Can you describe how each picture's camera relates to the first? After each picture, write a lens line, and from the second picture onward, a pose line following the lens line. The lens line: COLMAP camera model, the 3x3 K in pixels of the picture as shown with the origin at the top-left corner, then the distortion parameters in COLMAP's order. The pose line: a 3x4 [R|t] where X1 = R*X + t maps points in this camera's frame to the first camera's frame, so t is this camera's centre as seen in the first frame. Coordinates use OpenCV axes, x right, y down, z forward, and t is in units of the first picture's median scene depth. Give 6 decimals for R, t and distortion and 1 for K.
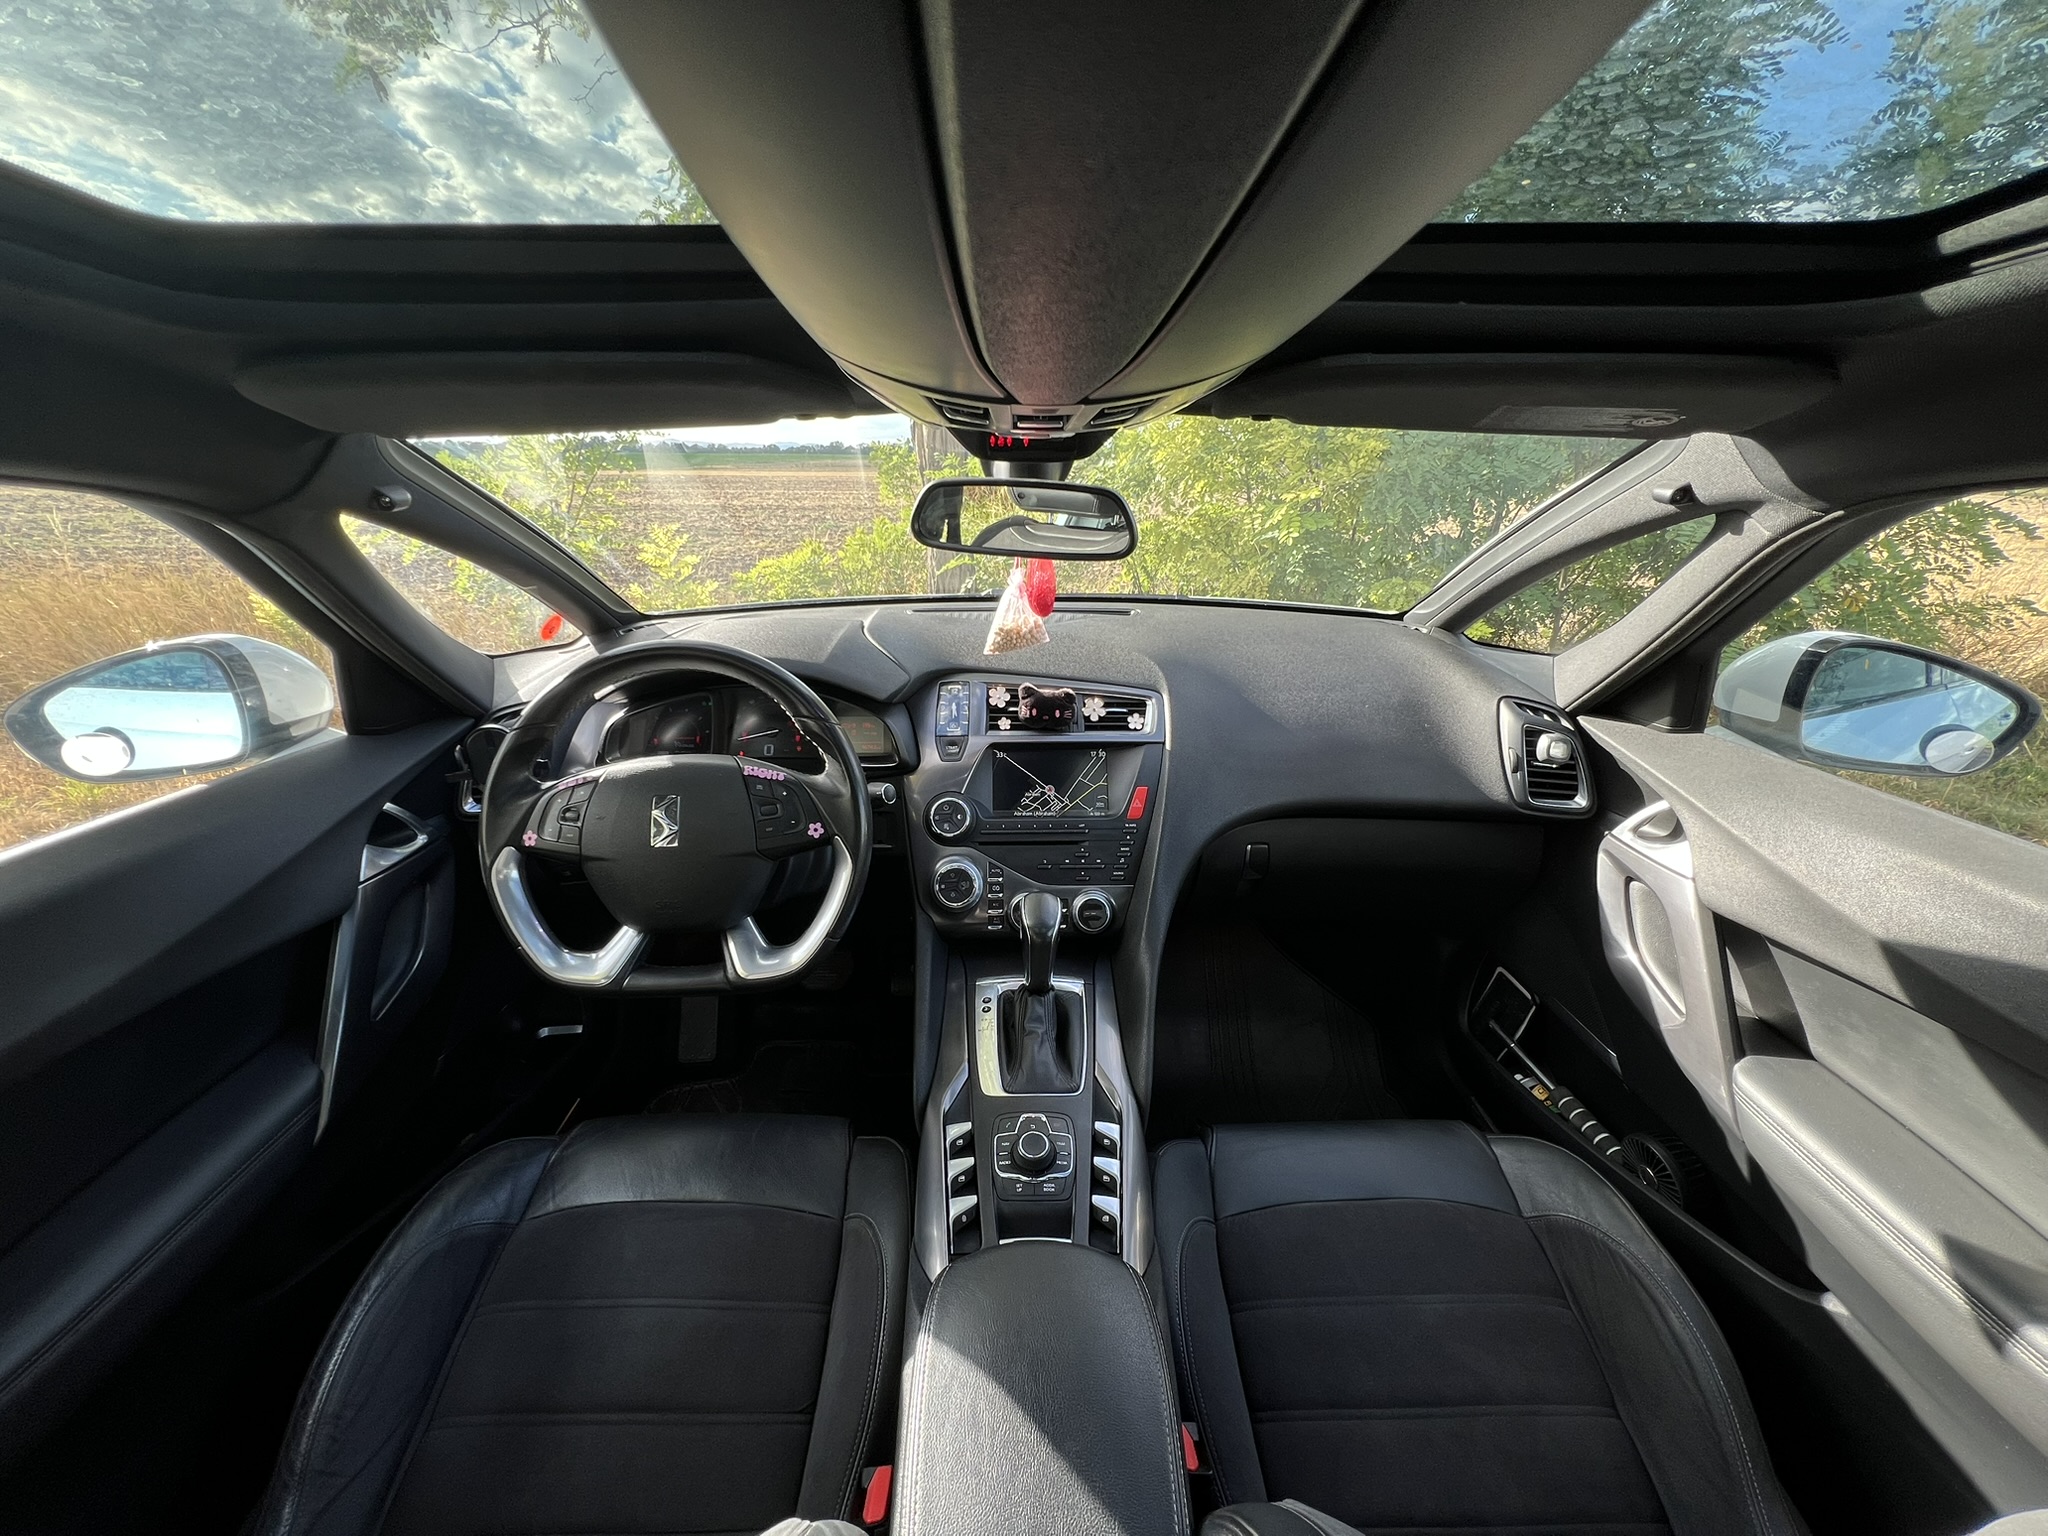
lens RADIAL K [[822.2, 0, 1024.0], [0, 822.2, 768.0], [0, 0, 1]] dist [-0.004024, 0.000169]
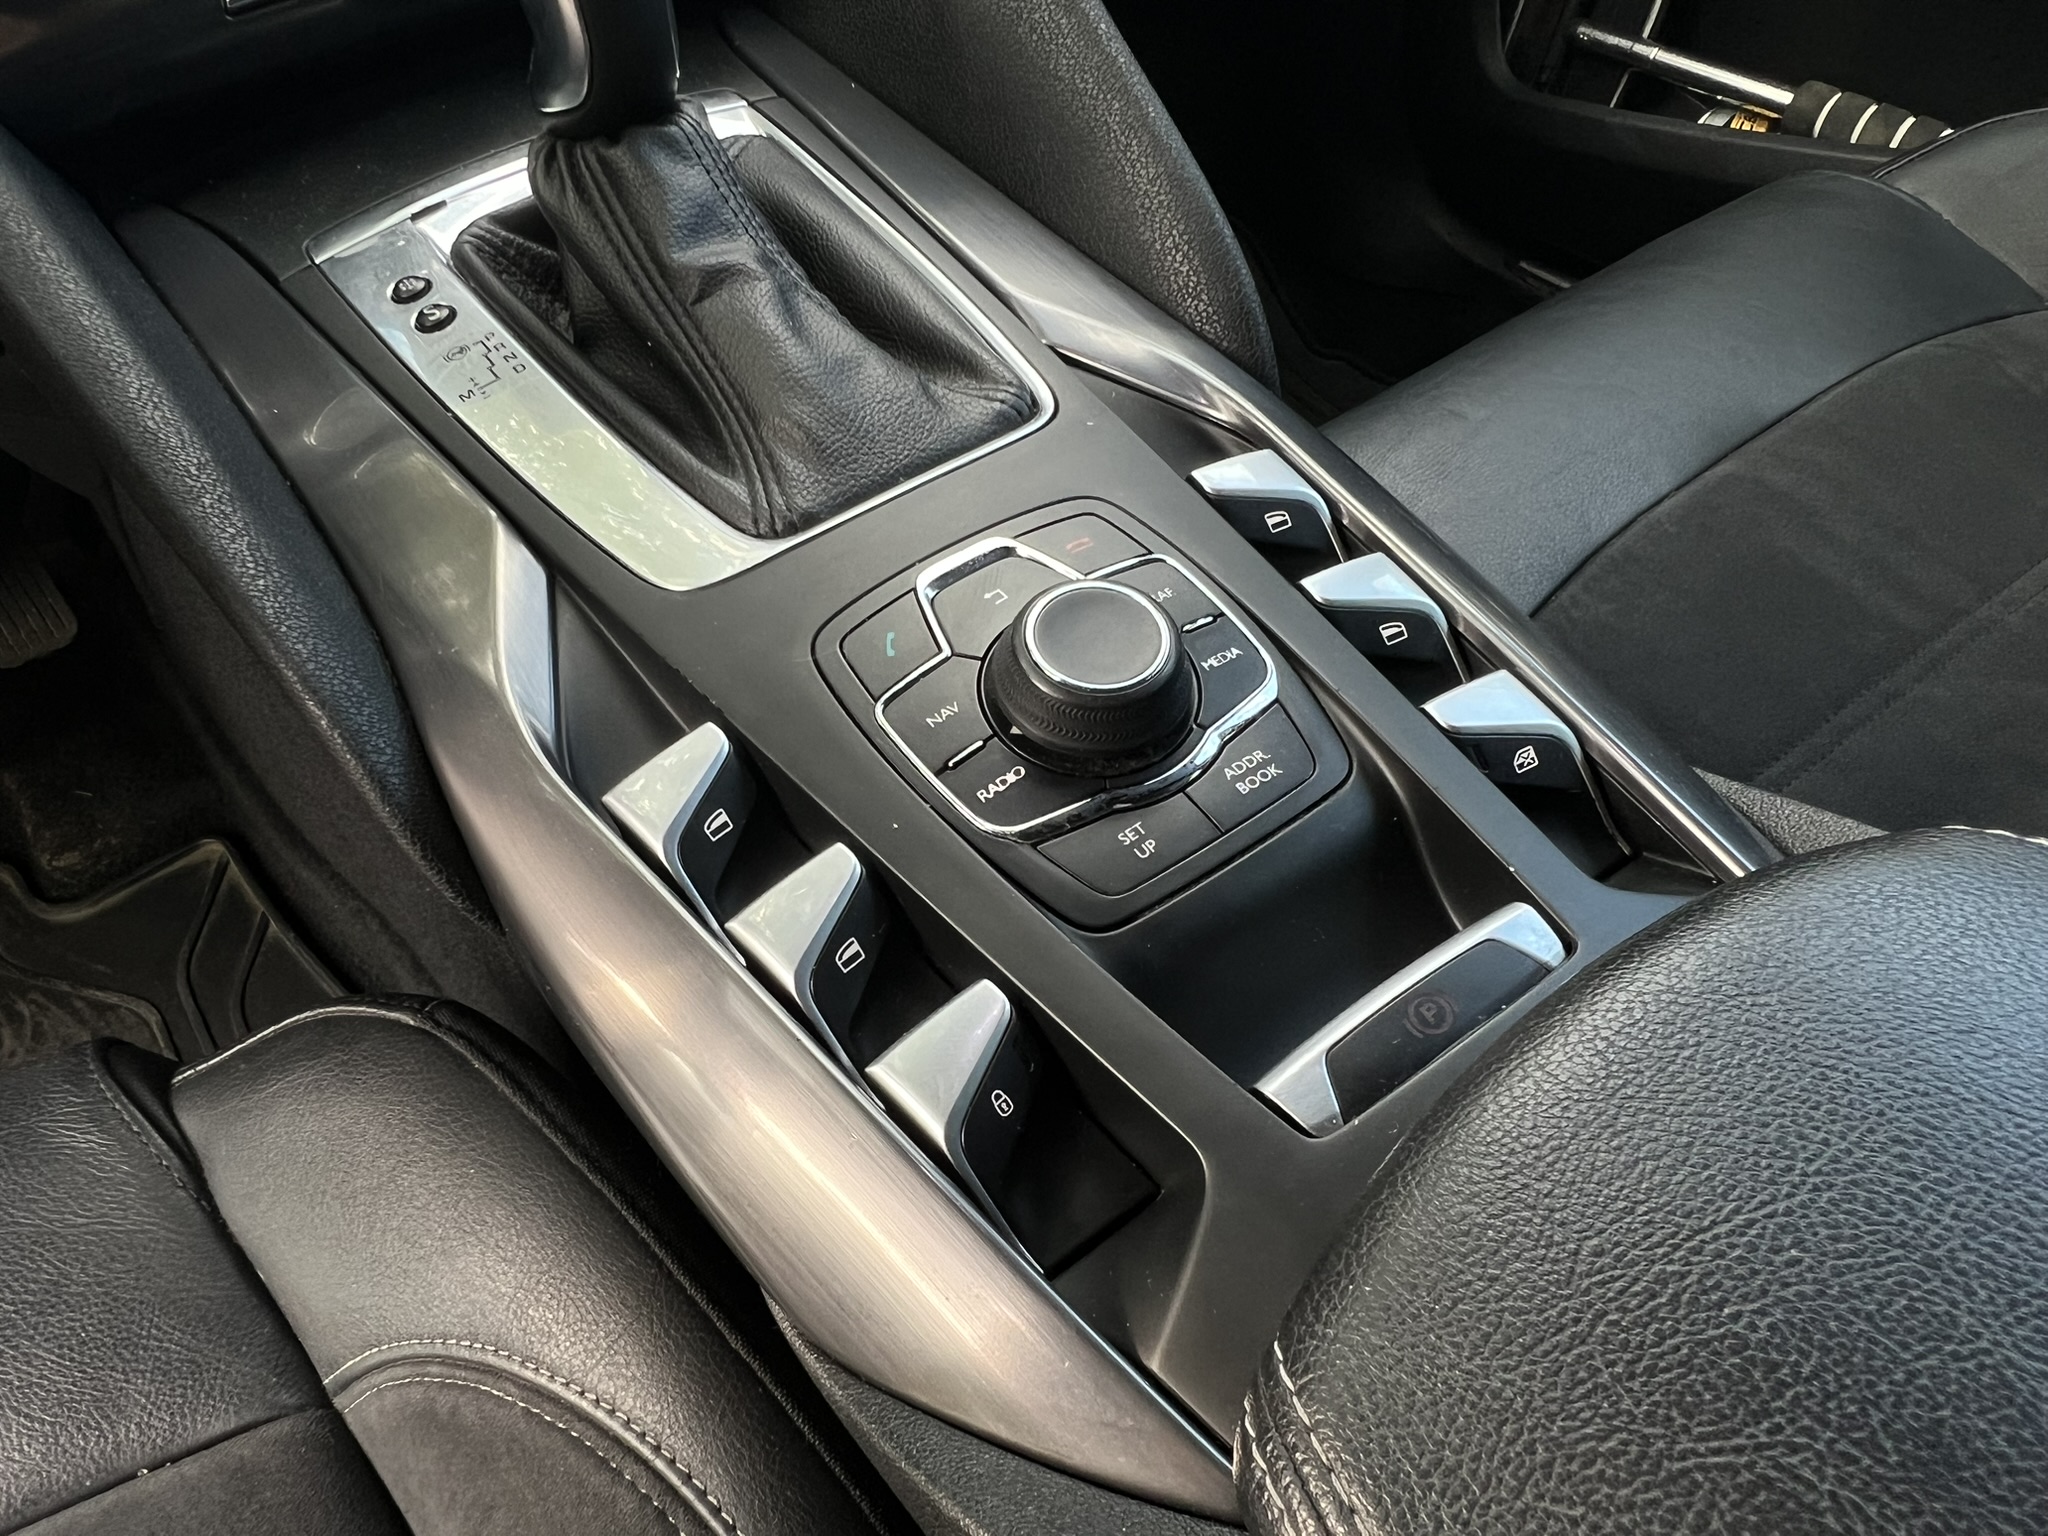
lens RADIAL K [[1553.9, 0, 937.2], [0, 1553.9, 775.5], [0, 0, 1]] dist [0.006567, -0.113614]
pose [[0.825976, -0.460133, 0.325638, -0.108778], [0.293463, 0.844216, 0.448529, 0.214765], [-0.481292, -0.274911, 0.832335, 0.487091]]
